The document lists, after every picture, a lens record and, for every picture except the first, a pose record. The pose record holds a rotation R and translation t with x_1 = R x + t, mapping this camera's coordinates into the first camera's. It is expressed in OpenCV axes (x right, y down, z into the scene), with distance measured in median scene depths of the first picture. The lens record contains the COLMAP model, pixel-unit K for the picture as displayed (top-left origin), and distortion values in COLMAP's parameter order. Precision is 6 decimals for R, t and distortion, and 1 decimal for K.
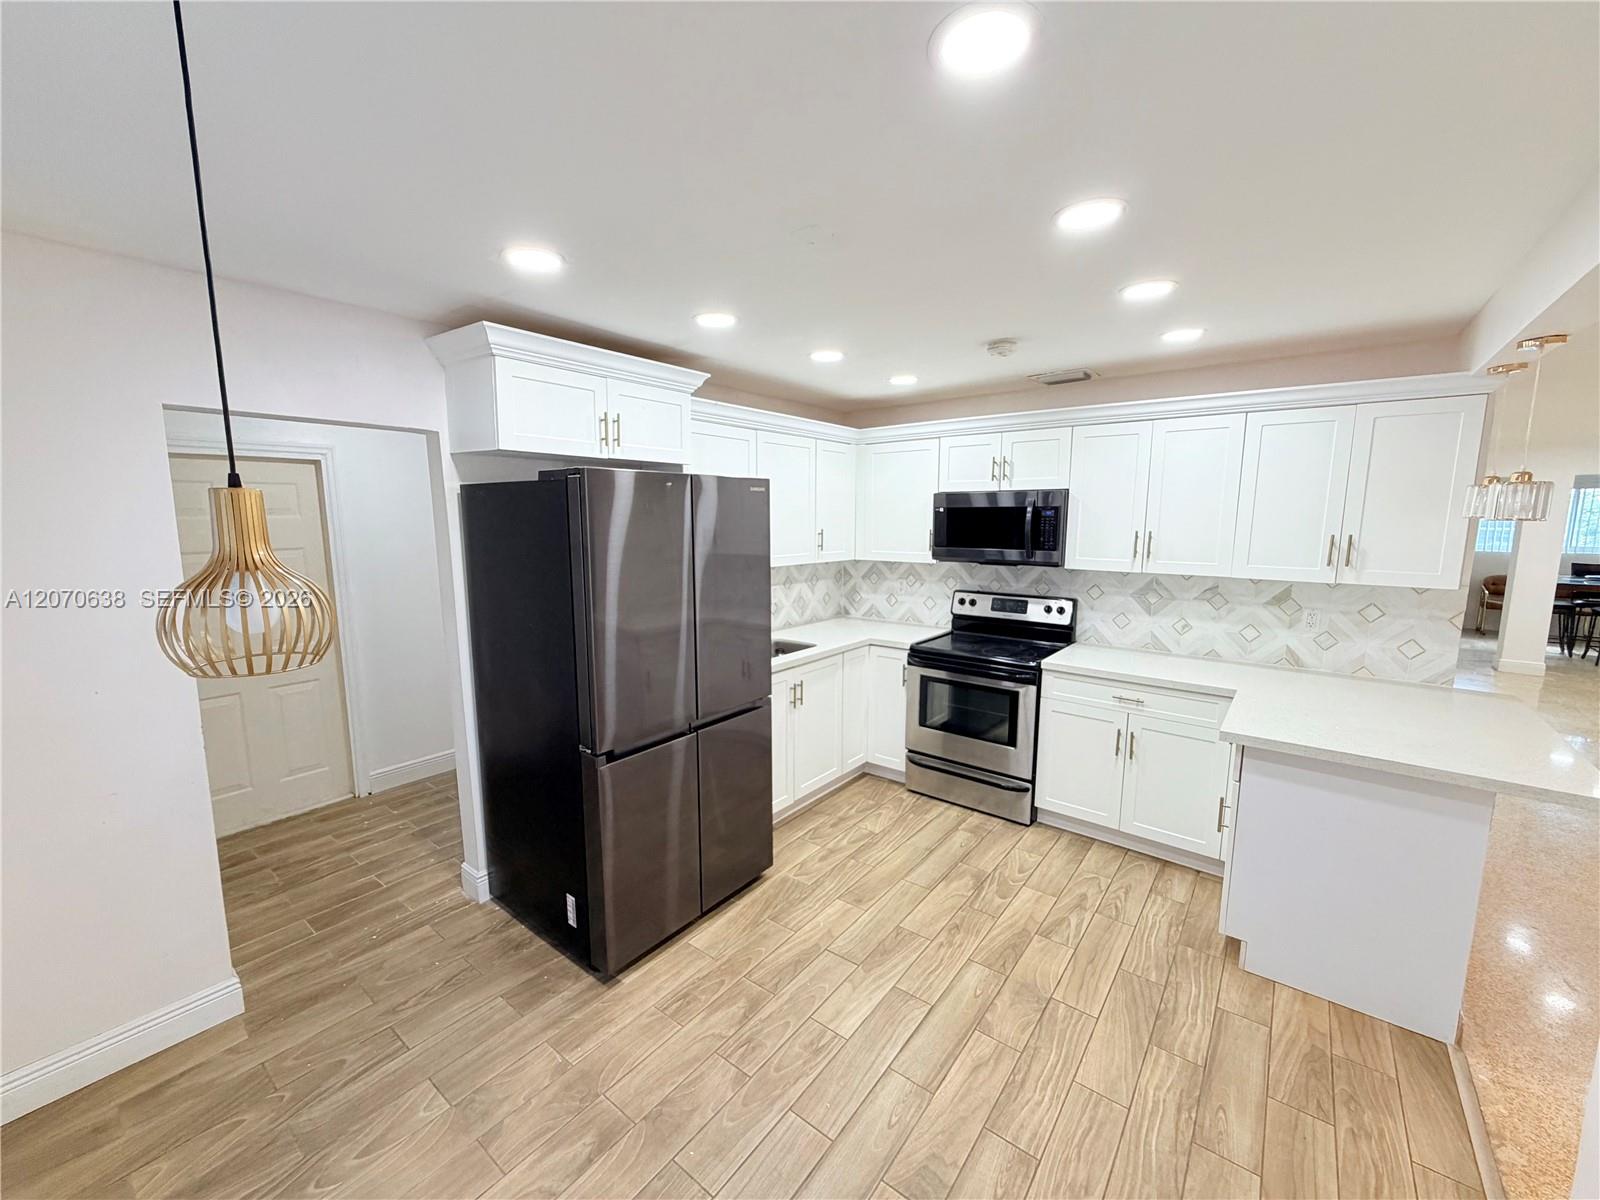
lens RADIAL K [[636.2, 0, 797.7], [0, 636.2, 604.1], [0, 0, 1]] dist [-0.001291, 0.000249]
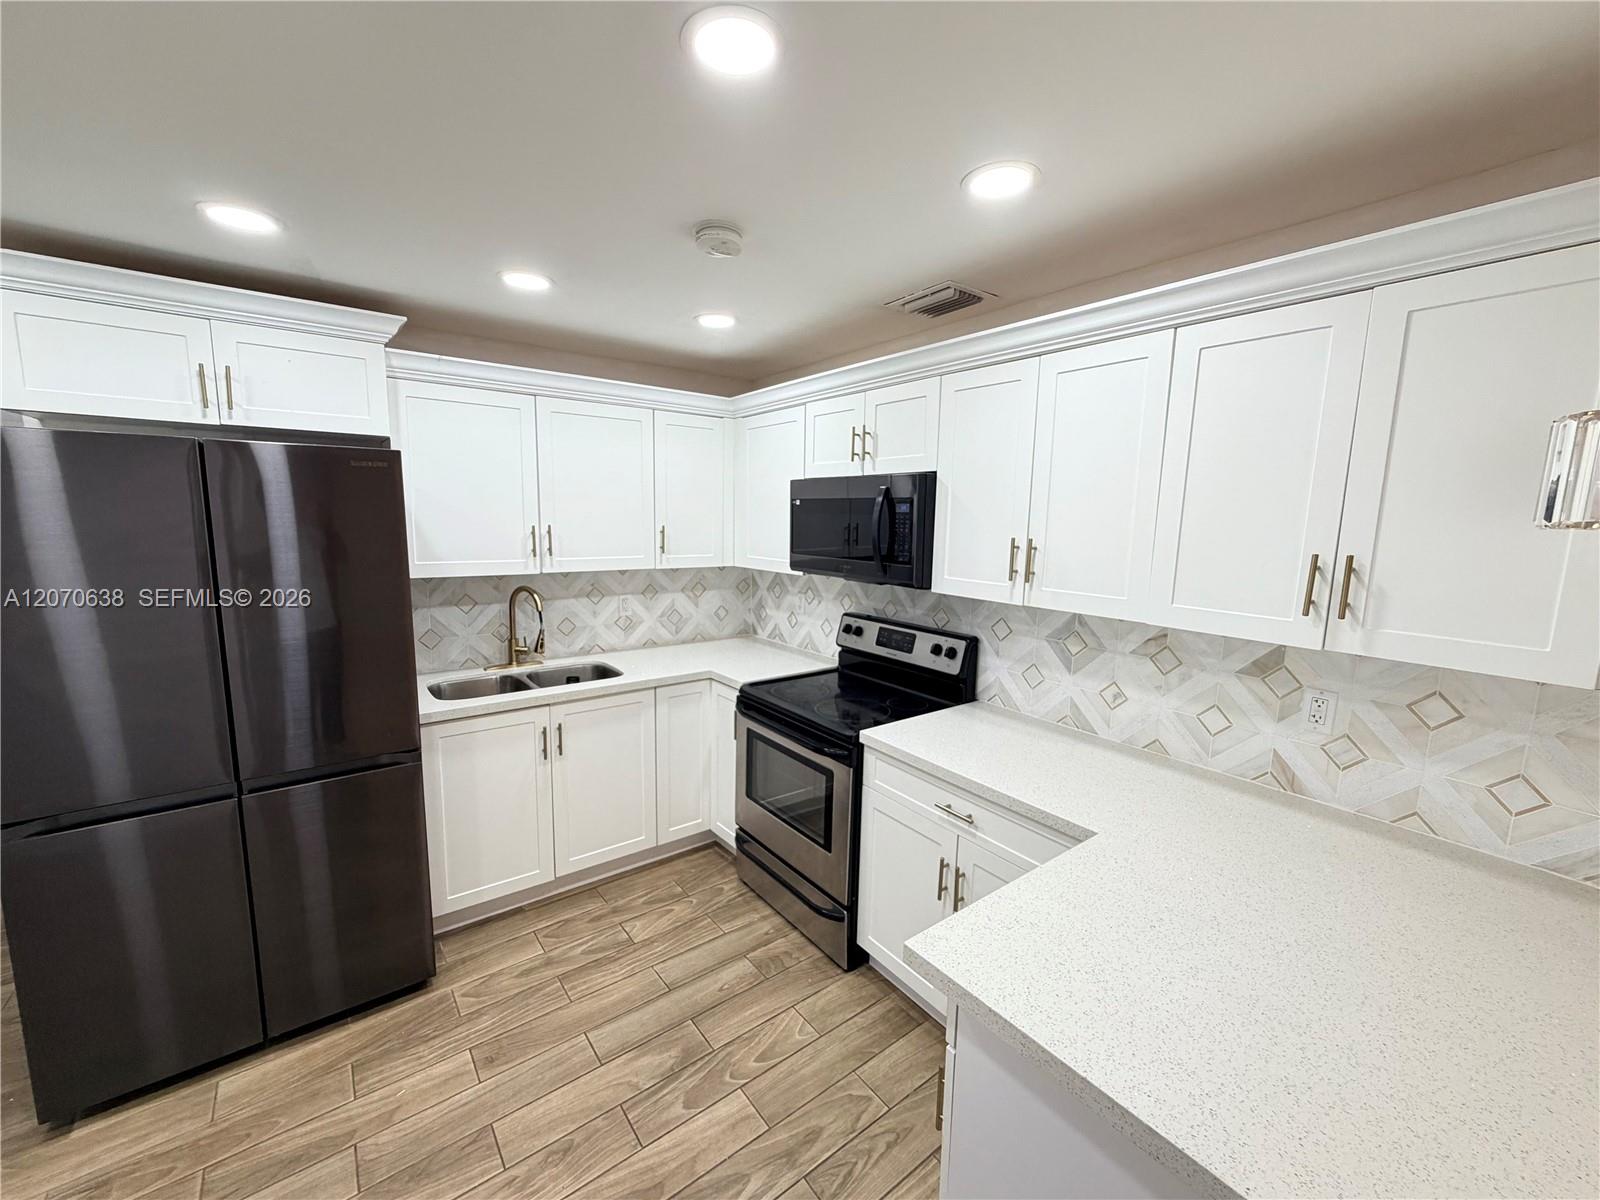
lens RADIAL K [[636.2, 0, 797.7], [0, 636.2, 604.1], [0, 0, 1]] dist [-0.001291, 0.000249]
pose [[0.968284, 0.051439, -0.244500, 0.423163], [-0.051384, 0.998657, 0.006609, -0.038461], [0.244512, 0.006164, 0.969627, 0.306372]]
